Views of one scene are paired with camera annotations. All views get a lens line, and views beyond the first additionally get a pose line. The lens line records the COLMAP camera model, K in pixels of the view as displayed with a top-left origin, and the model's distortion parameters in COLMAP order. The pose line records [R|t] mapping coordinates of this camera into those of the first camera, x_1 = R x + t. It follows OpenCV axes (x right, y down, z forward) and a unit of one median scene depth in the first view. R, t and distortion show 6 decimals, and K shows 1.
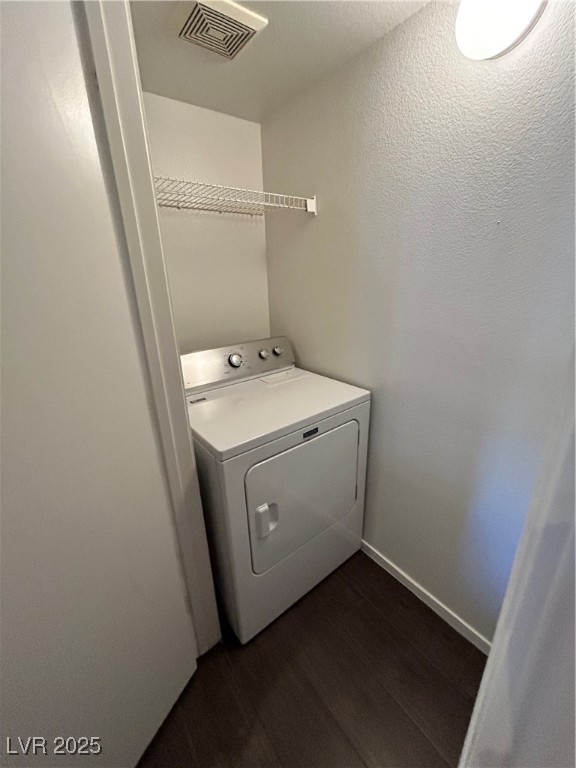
lens RADIAL K [[320.9, 0, 288.0], [0, 320.9, 384.0], [0, 0, 1]] dist [-0.001455, -0.000252]
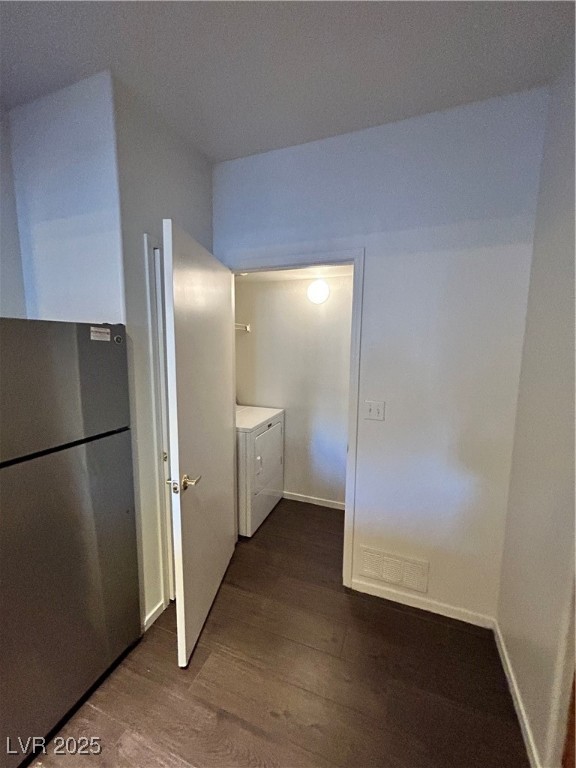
lens RADIAL K [[320.9, 0, 288.0], [0, 320.9, 384.0], [0, 0, 1]] dist [-0.001455, -0.000252]
pose [[0.851427, -0.030131, 0.523607, -0.880009], [0.141261, 0.974629, -0.173617, 0.244238], [-0.505092, 0.221787, 0.834082, -0.912599]]
